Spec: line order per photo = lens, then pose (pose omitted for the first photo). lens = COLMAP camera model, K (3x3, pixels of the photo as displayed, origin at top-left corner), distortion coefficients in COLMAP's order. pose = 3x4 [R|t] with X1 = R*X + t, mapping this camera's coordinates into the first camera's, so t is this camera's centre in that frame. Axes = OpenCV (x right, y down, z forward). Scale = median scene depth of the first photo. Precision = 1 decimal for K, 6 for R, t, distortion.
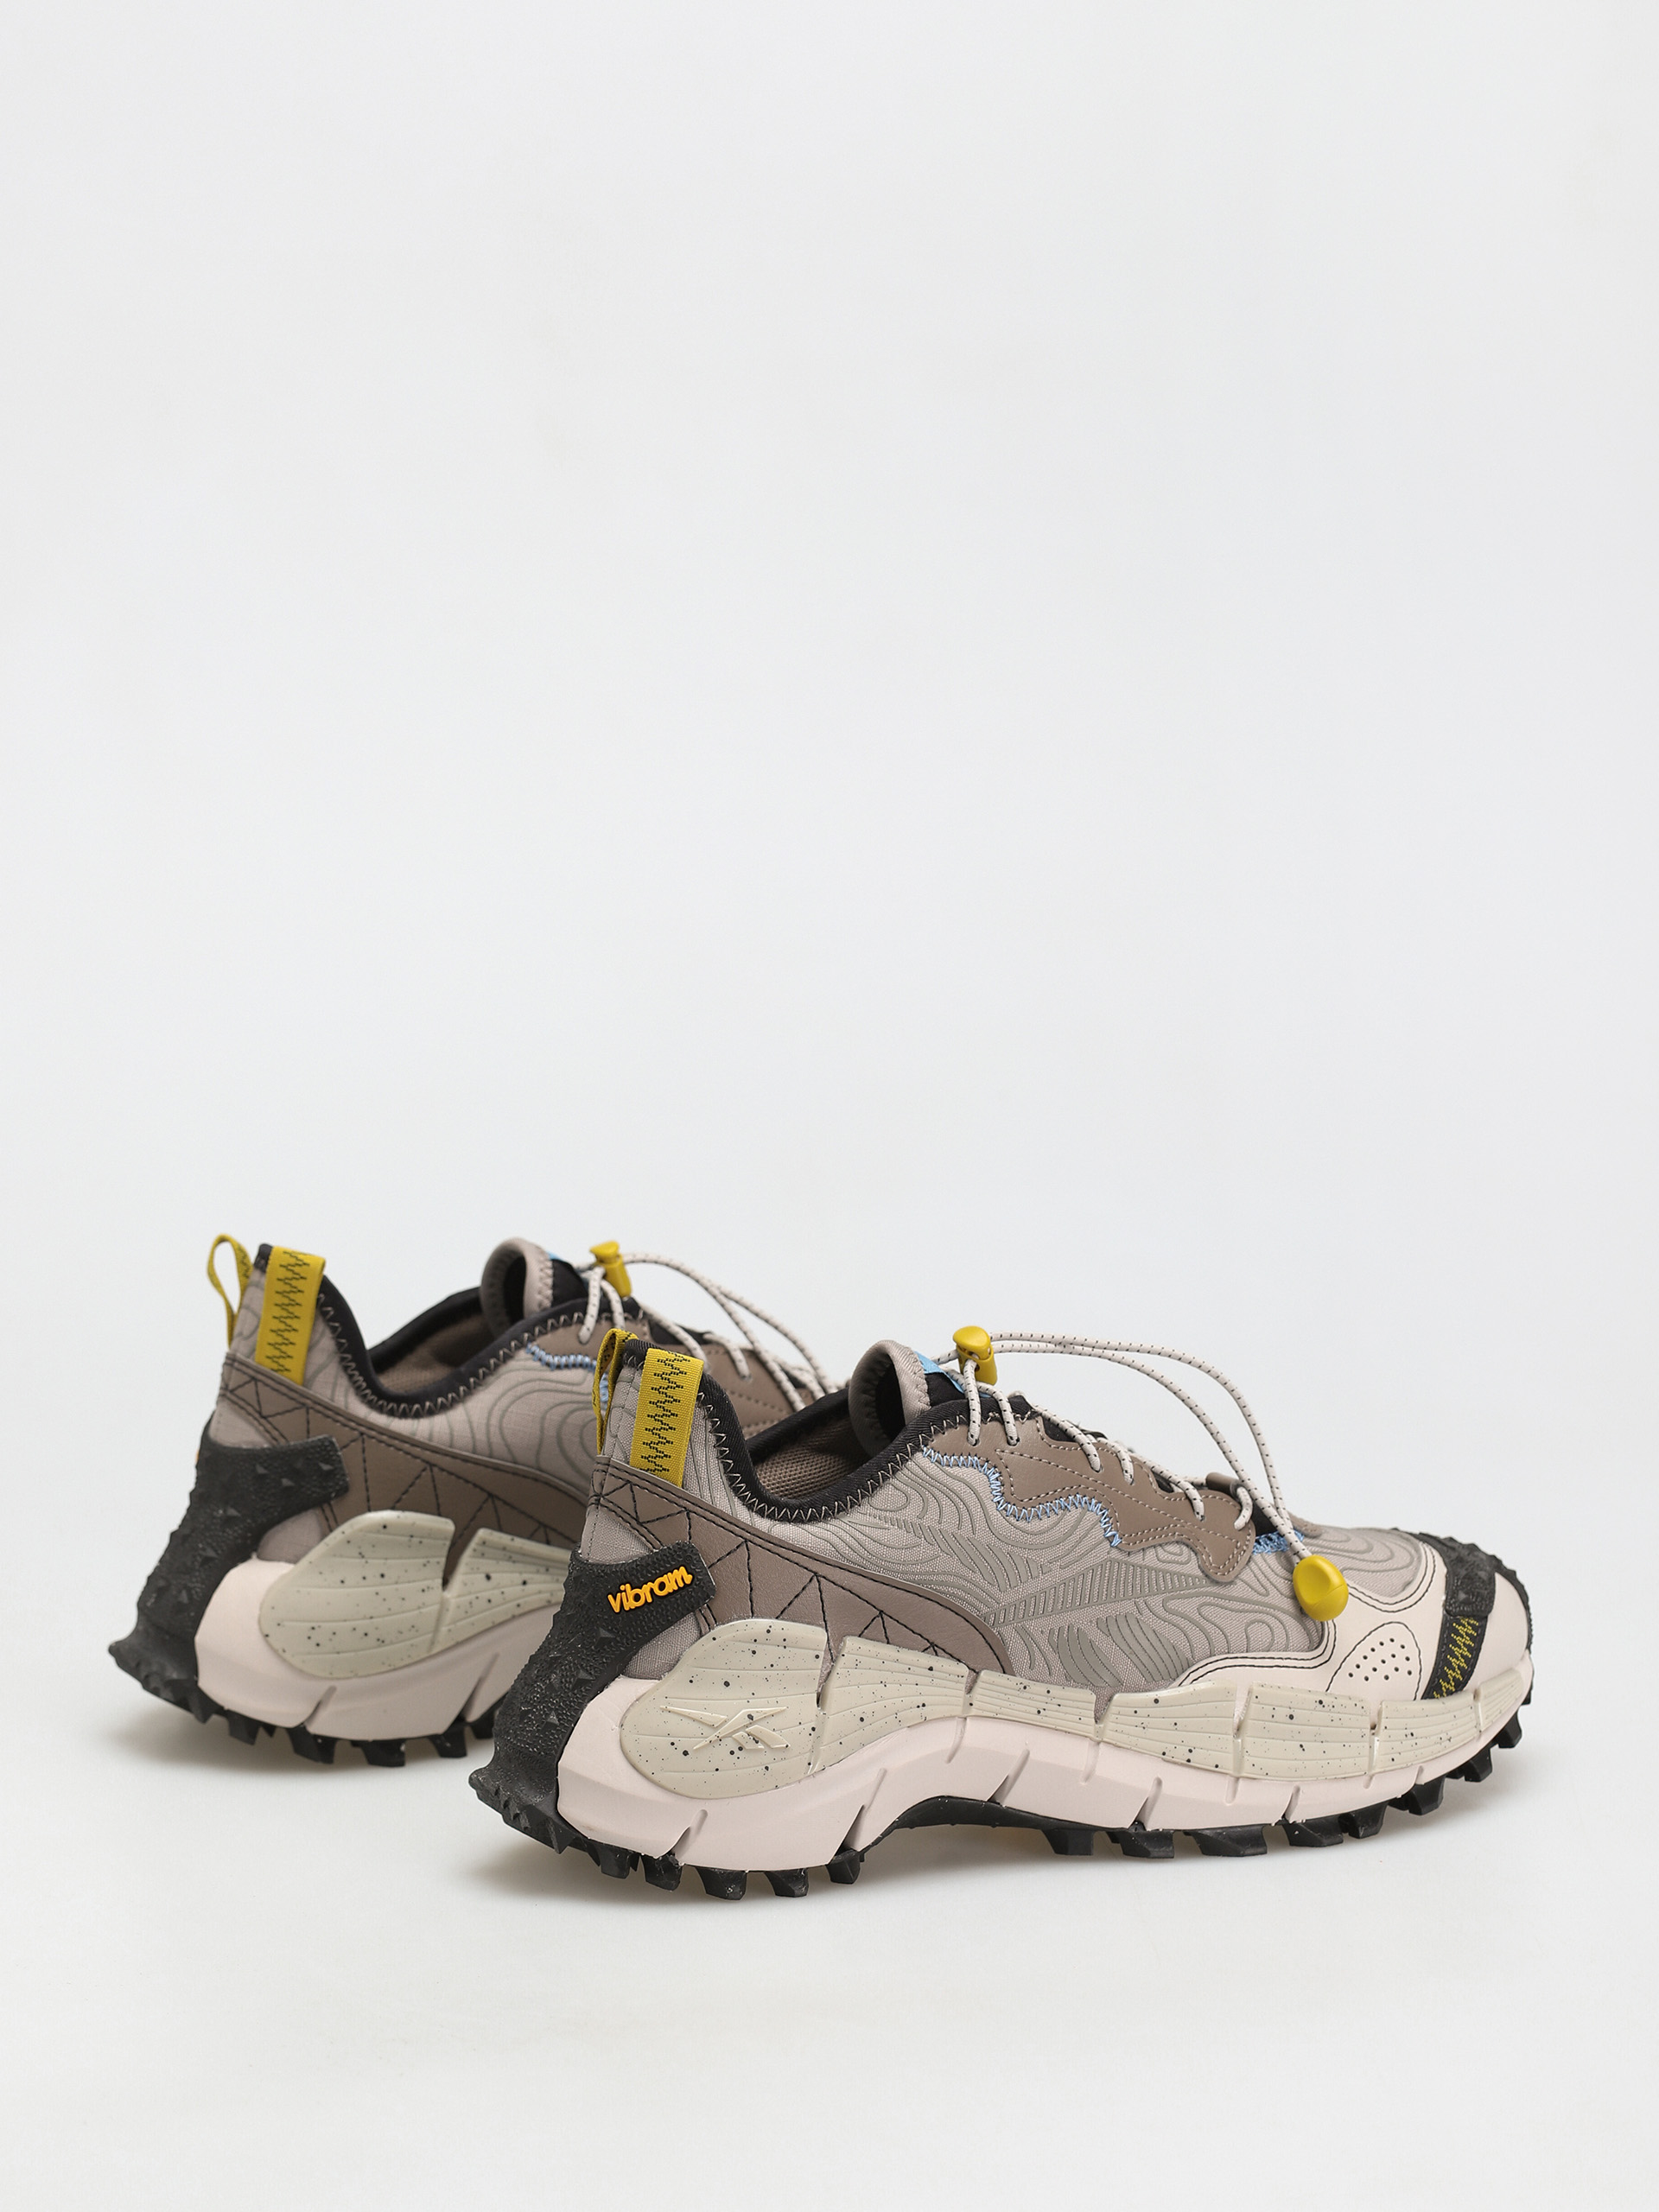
lens RADIAL K [[7812.8, 0, 681.8], [0, 7812.8, 1104.9], [0, 0, 1]] dist [-0.138679, 3.722730]
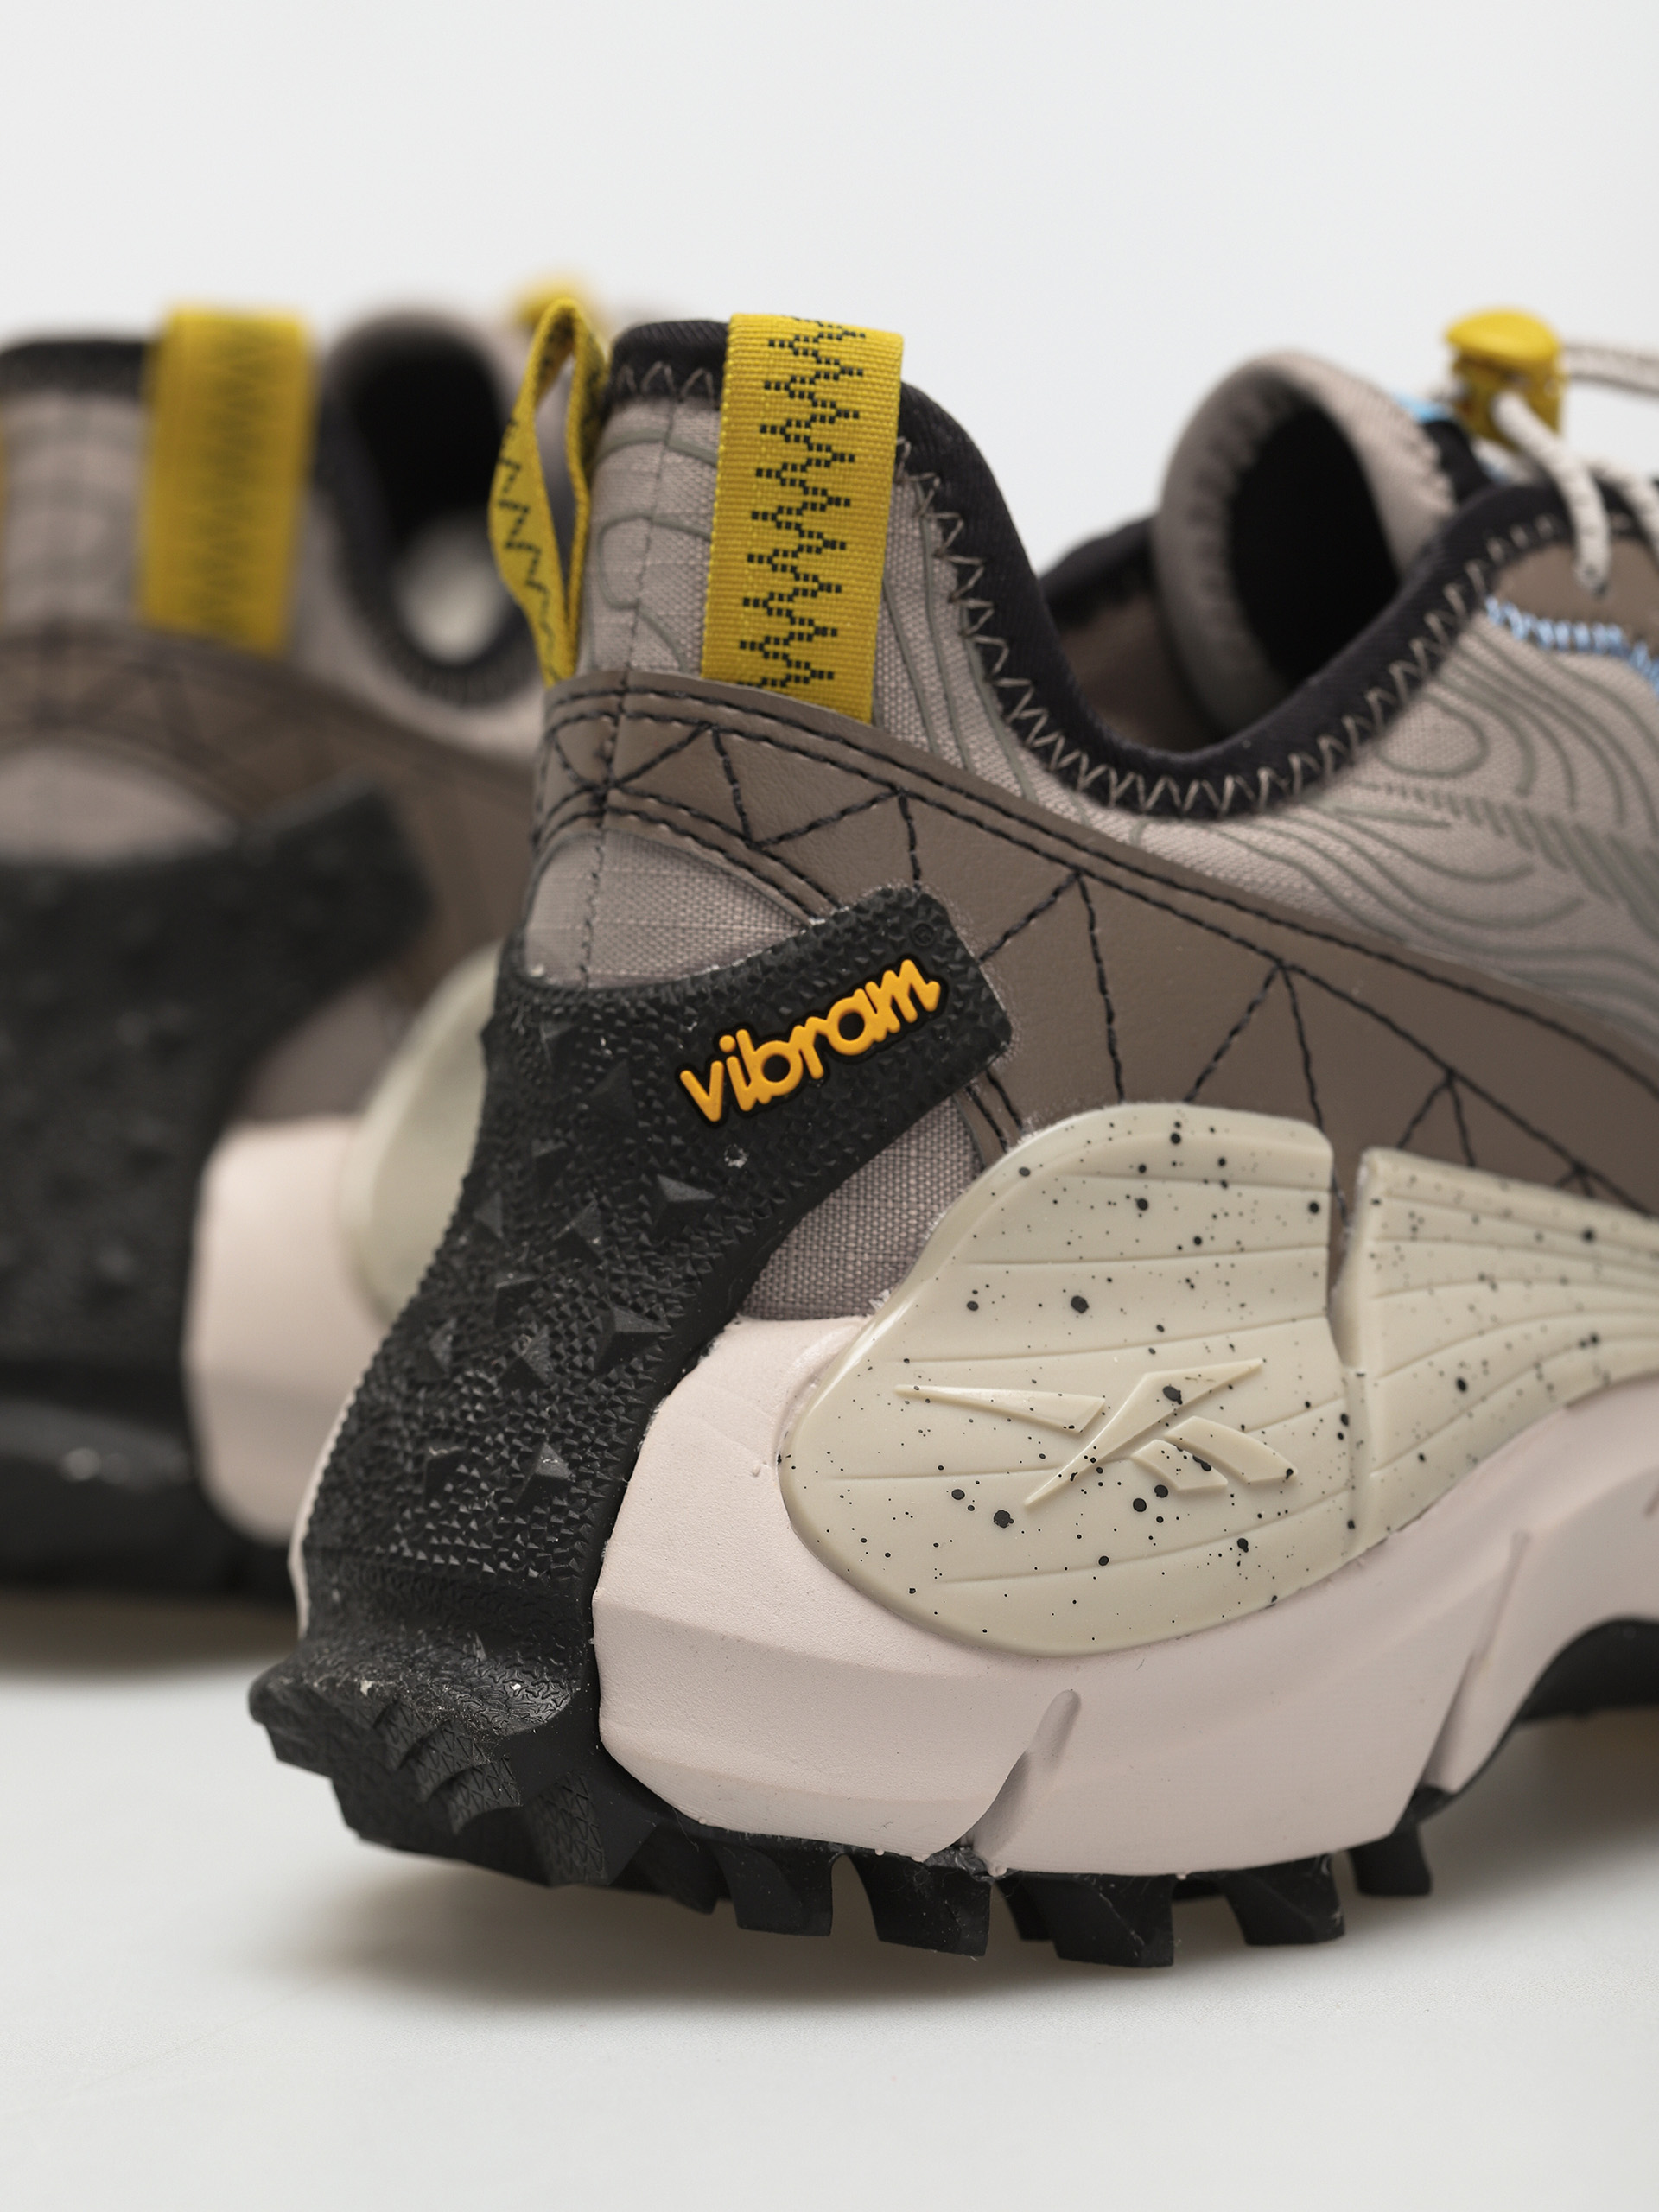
lens RADIAL K [[7812.8, 0, 681.8], [0, 7812.8, 1104.9], [0, 0, 1]] dist [-0.138679, 3.722730]
pose [[0.968916, -0.075100, 0.235714, -0.085795], [0.086566, 0.995496, -0.038662, 0.076427], [-0.231749, 0.057865, 0.971053, 0.681553]]
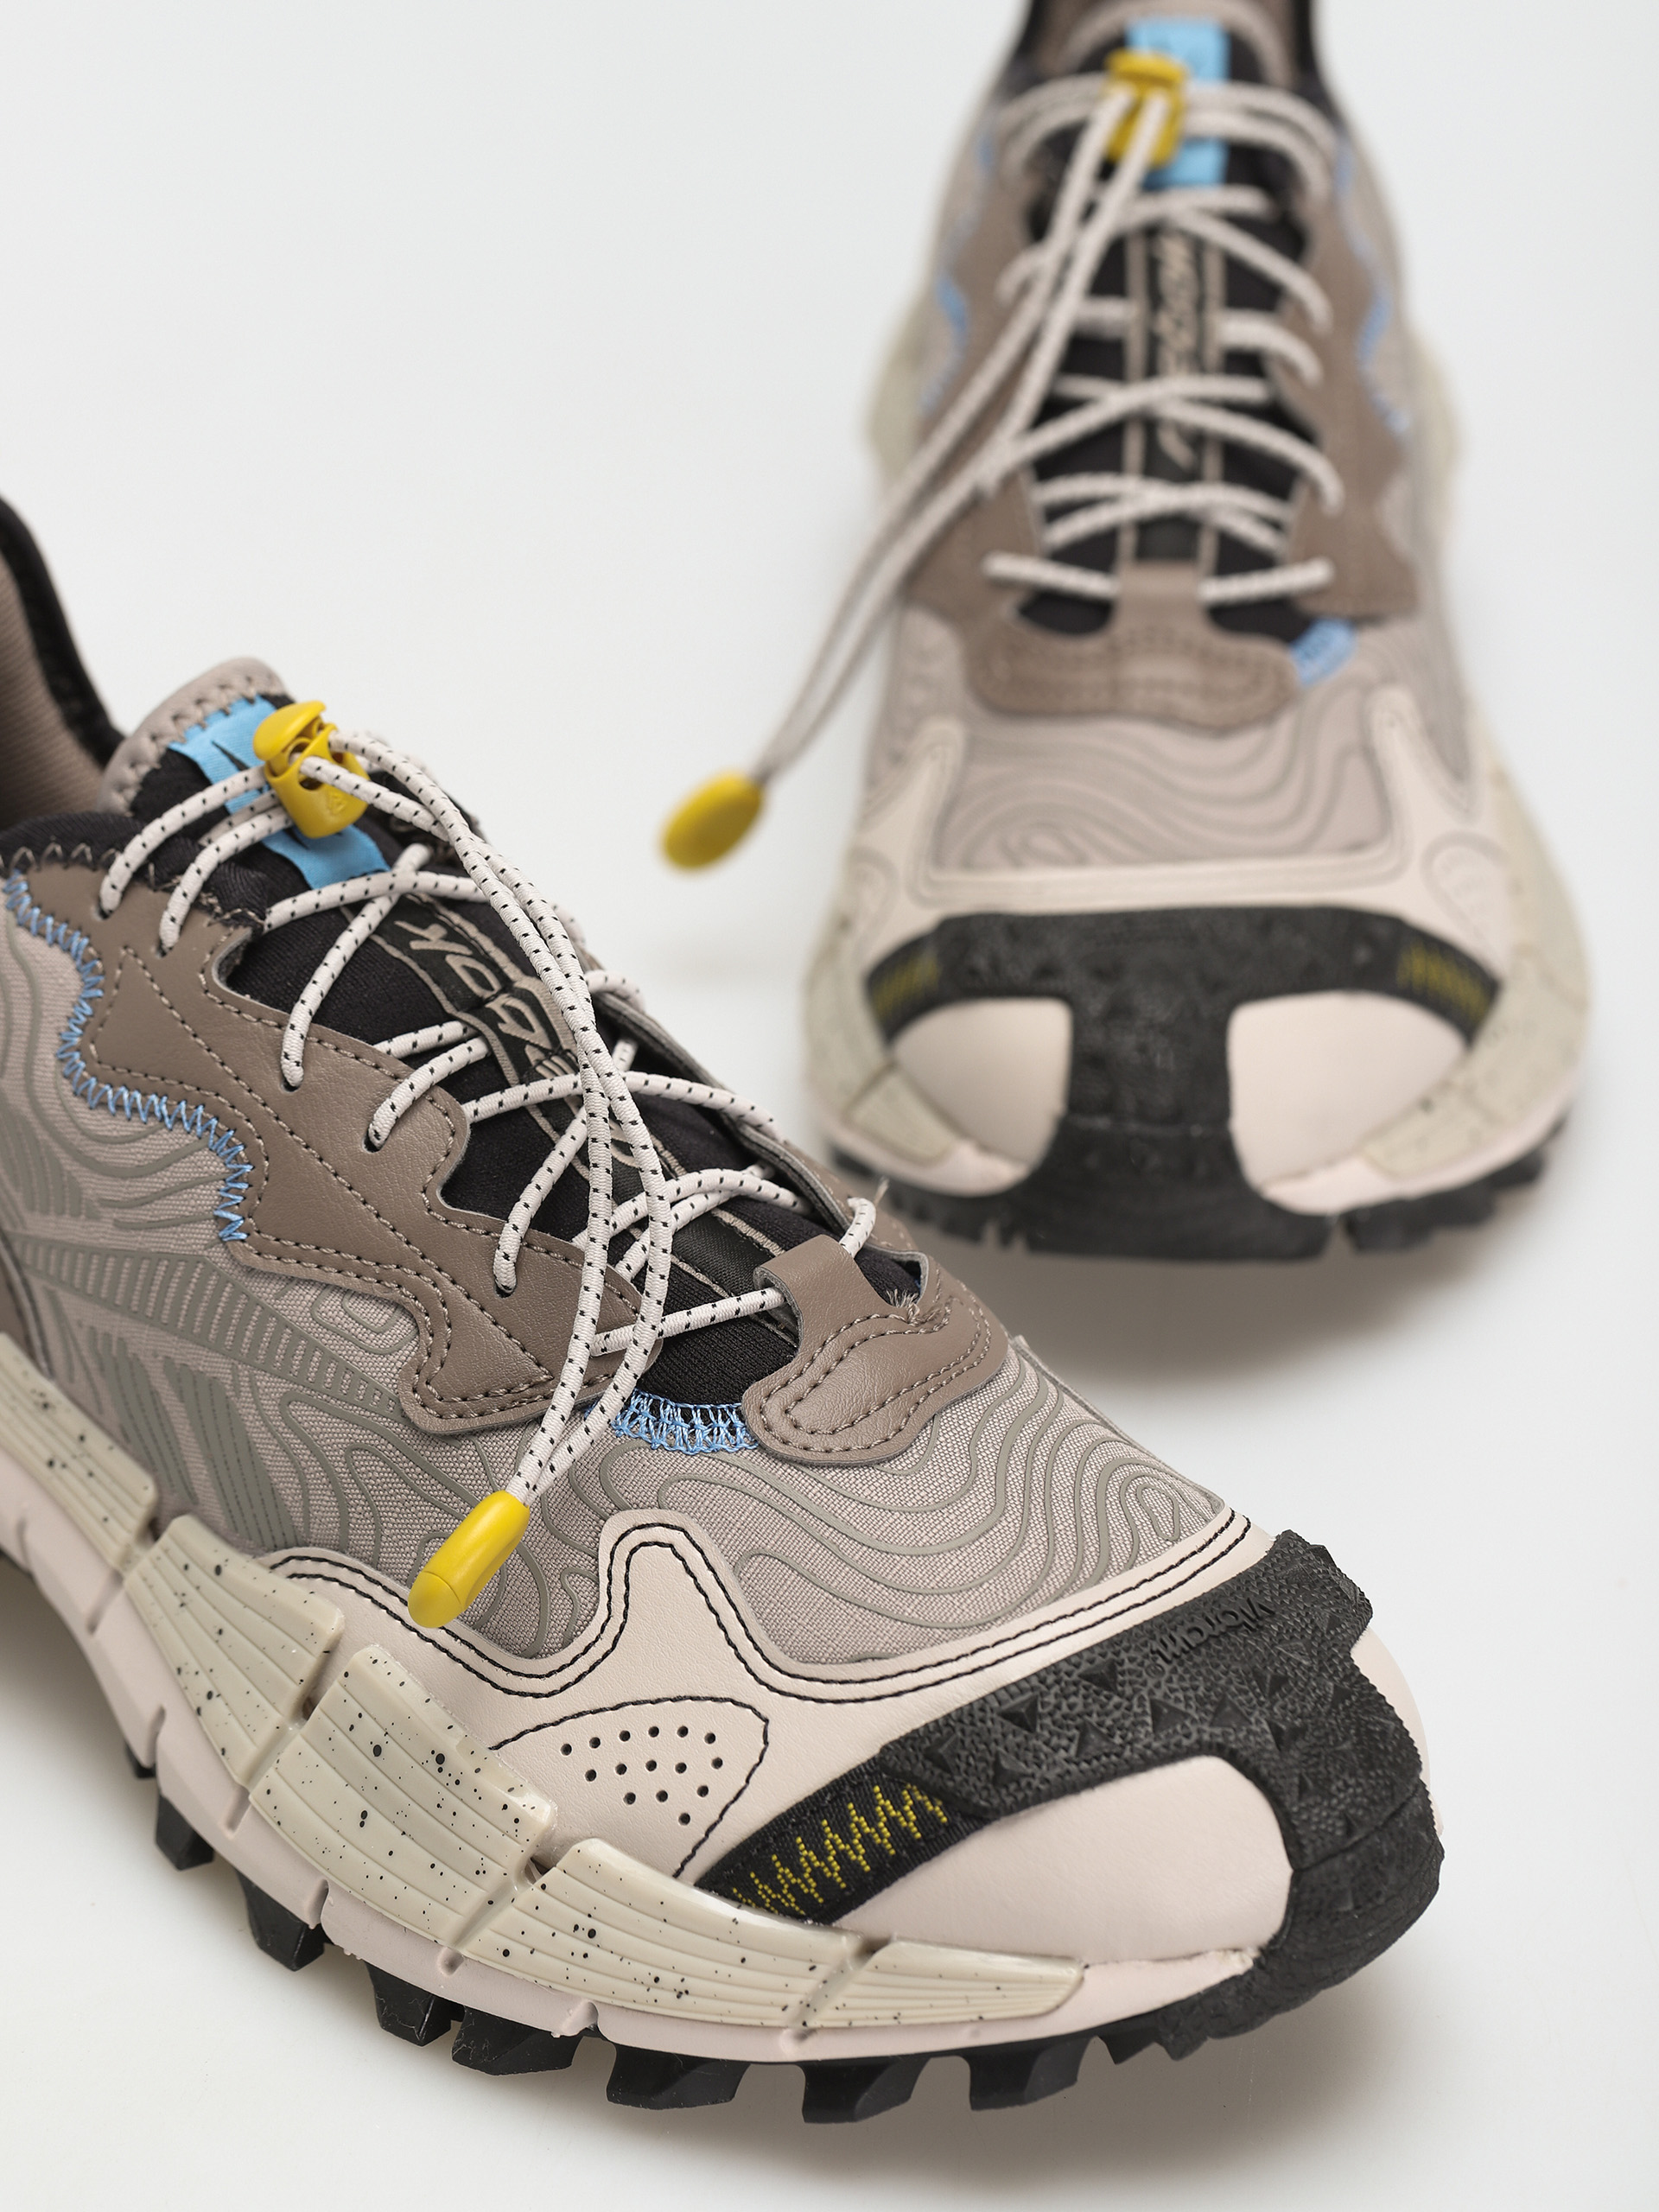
lens RADIAL K [[7812.8, 0, 681.8], [0, 7812.8, 1104.9], [0, 0, 1]] dist [-0.138679, 3.722730]
pose [[0.320567, 0.440211, -0.838720, 0.466452], [-0.165869, 0.897855, 0.407852, -0.151821], [0.932590, 0.008374, 0.360840, 0.866129]]
